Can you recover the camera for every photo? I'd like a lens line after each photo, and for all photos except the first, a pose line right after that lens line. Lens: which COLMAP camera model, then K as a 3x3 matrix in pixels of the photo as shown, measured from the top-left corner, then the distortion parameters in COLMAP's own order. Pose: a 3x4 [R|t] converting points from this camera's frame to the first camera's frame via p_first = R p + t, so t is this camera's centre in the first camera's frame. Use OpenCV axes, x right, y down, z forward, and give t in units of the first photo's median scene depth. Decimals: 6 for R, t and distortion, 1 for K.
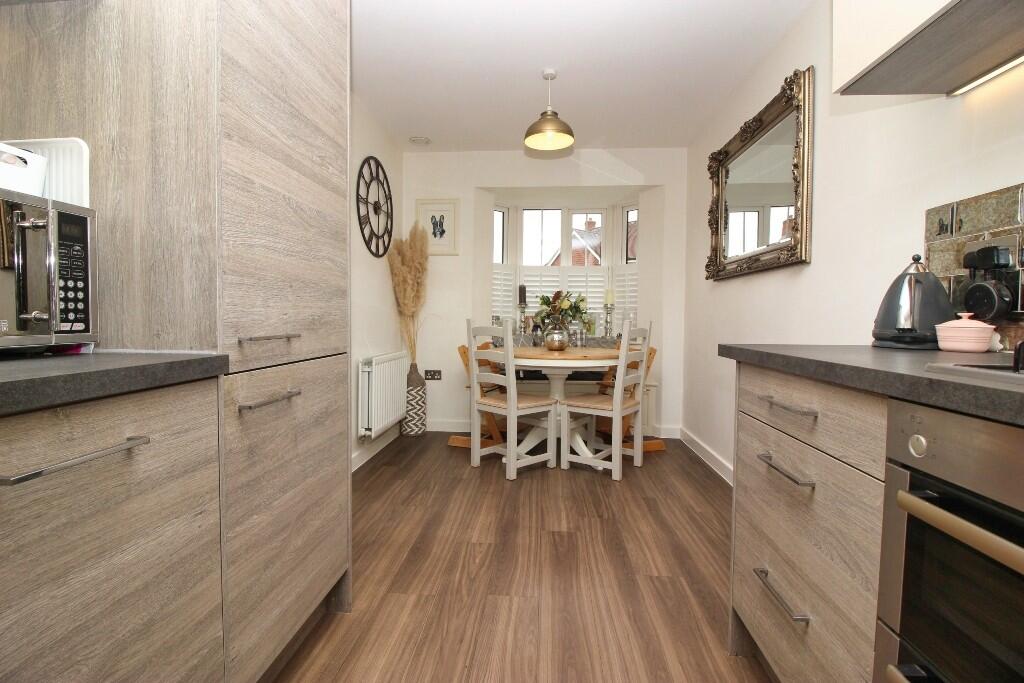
lens RADIAL K [[478.5, 0, 512.0], [0, 478.5, 341.5], [0, 0, 1]] dist [0.001720, -0.012146]
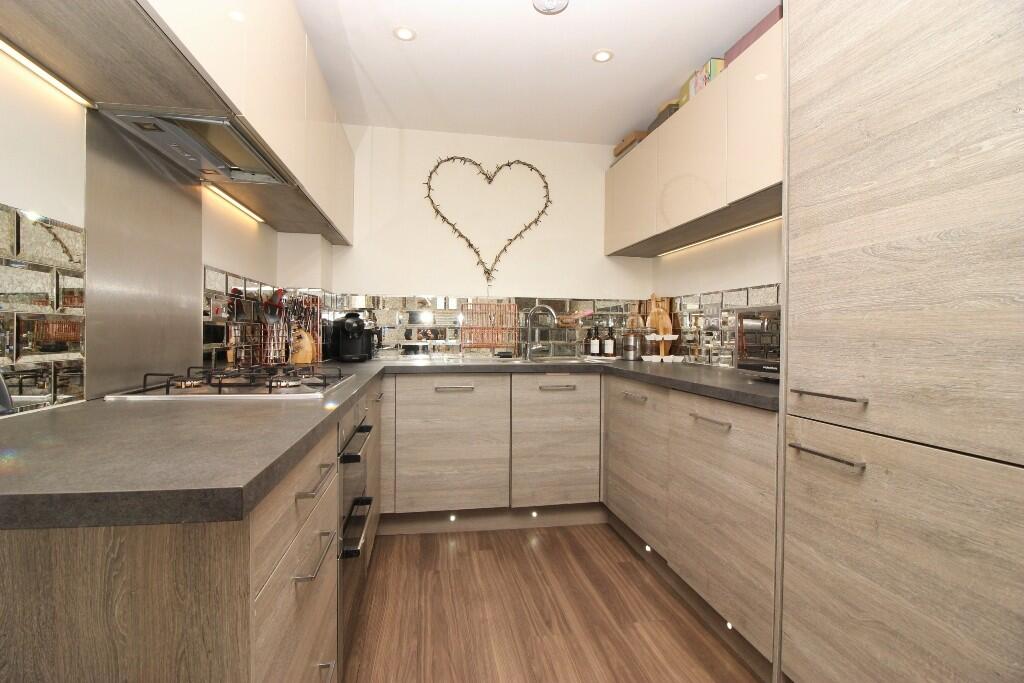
lens RADIAL K [[478.5, 0, 512.0], [0, 478.5, 341.5], [0, 0, 1]] dist [0.001720, -0.012146]
pose [[-0.969319, -0.008522, -0.245658, 0.408888], [-0.025515, 0.997489, 0.066073, -0.171524], [0.244478, 0.070314, -0.967102, 1.757576]]
